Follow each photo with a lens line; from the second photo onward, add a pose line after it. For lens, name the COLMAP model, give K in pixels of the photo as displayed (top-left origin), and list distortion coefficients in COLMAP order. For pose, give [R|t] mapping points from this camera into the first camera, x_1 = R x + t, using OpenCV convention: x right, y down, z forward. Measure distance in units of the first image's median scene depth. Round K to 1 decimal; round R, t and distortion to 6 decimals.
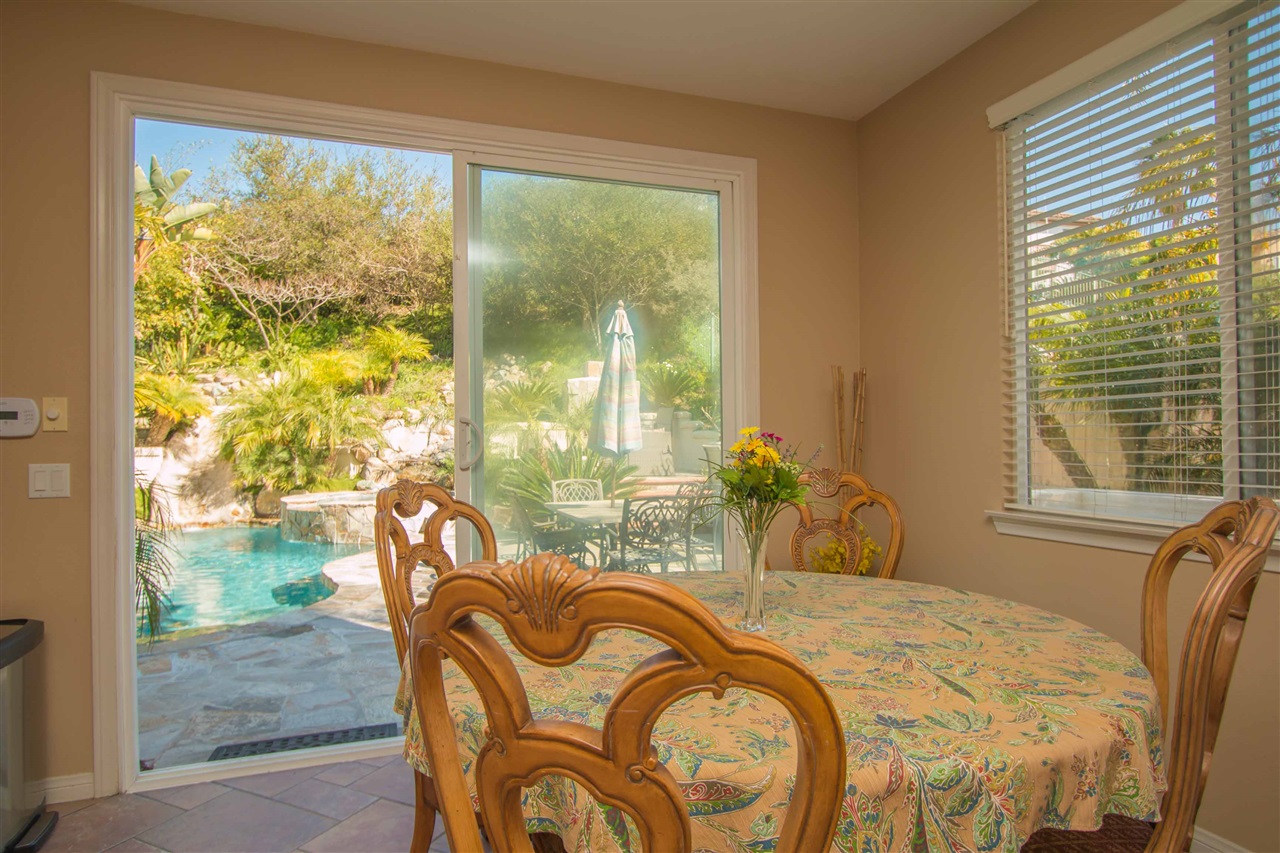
lens RADIAL K [[665.9, 0, 618.5], [0, 665.9, 429.9], [0, 0, 1]] dist [-0.002851, -0.000273]
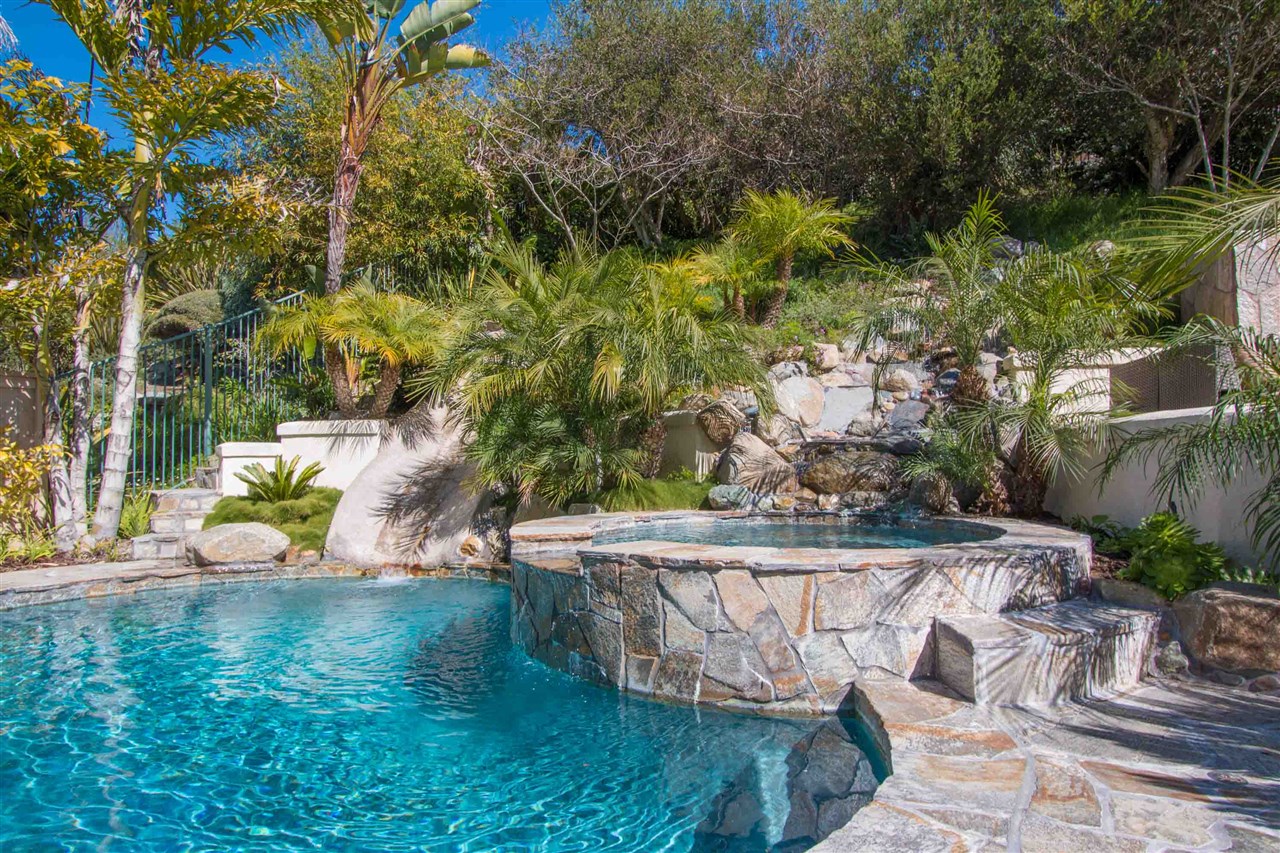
lens RADIAL K [[715.2, 0, 640.0], [0, 715.2, 426.5], [0, 0, 1]] dist [-0.016266, -0.000383]
pose [[0.875833, -0.022198, -0.482103, -0.220749], [0.008079, 0.999476, -0.031344, 0.054431], [0.482546, 0.023557, 0.875554, 0.605449]]
